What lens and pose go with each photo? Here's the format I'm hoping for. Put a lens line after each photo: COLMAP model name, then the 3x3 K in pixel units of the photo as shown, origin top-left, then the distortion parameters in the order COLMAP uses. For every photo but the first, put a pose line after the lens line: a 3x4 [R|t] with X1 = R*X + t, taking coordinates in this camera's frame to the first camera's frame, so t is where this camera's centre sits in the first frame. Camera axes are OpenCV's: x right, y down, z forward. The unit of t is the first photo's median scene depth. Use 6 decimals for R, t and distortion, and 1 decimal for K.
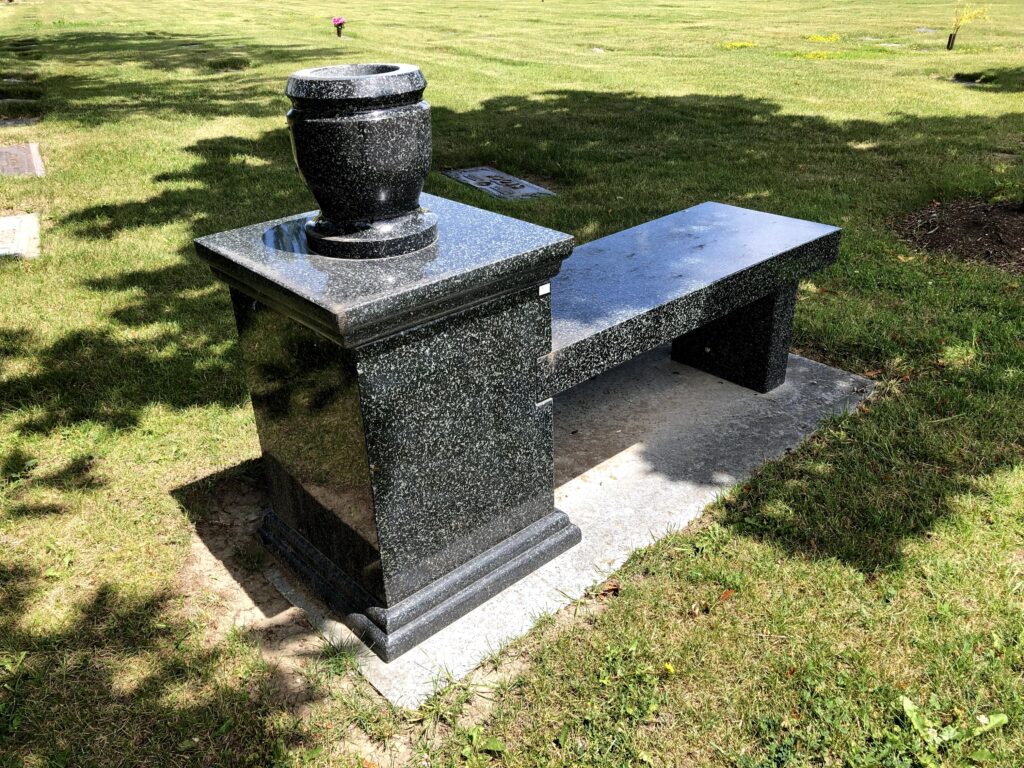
lens RADIAL K [[858.3, 0, 512.0], [0, 858.3, 384.0], [0, 0, 1]] dist [0.060926, -0.005777]
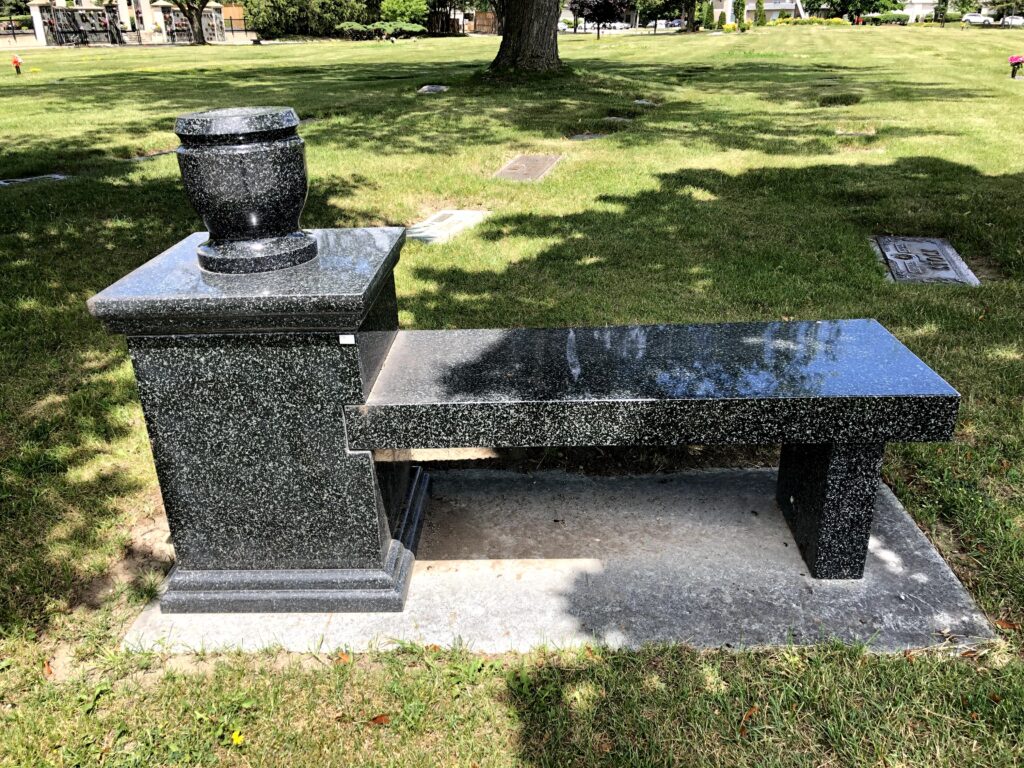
lens RADIAL K [[888.3, 0, 512.0], [0, 888.3, 384.0], [0, 0, 1]] dist [0.055872, -0.105588]
pose [[0.701604, 0.276599, -0.656692, 0.850541], [-0.300355, 0.950512, 0.079460, -0.196987], [0.646173, 0.141491, 0.749961, 0.348759]]
